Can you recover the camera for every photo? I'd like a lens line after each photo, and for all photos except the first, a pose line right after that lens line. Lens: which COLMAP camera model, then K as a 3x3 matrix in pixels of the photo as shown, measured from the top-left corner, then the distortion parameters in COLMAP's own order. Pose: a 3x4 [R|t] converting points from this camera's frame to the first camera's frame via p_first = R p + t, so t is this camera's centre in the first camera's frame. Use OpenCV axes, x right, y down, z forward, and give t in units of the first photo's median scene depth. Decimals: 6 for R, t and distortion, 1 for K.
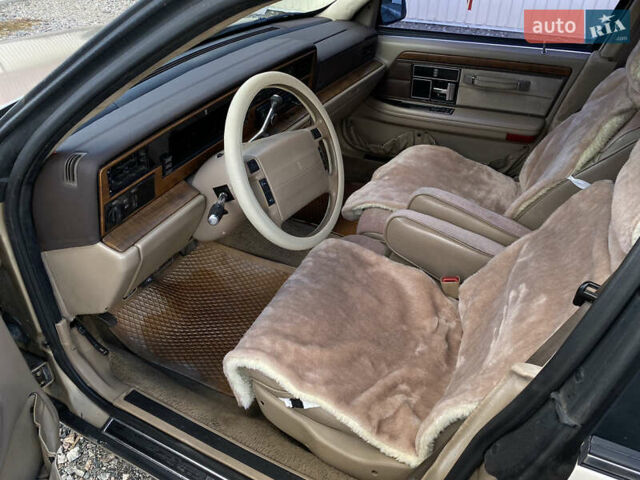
lens RADIAL K [[485.8, 0, 315.9], [0, 485.8, 240.7], [0, 0, 1]] dist [0.061849, -0.054665]
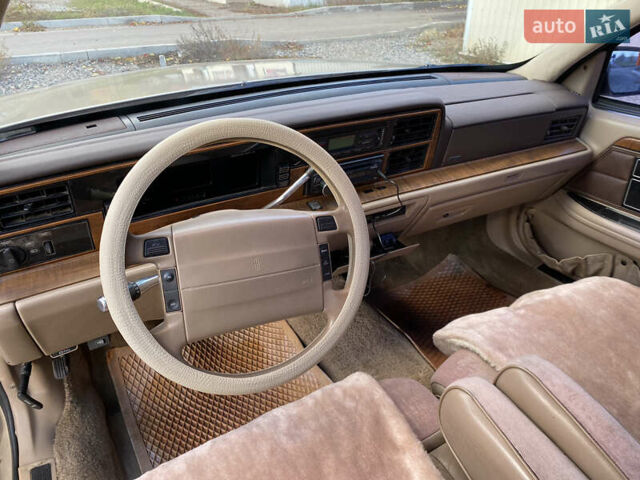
lens RADIAL K [[485.8, 0, 315.9], [0, 485.8, 240.7], [0, 0, 1]] dist [0.061849, -0.054665]
pose [[0.843121, 0.278016, -0.460277, 0.172296], [-0.321528, 0.946745, -0.017112, -0.109469], [0.431007, 0.162420, 0.887611, 0.256780]]
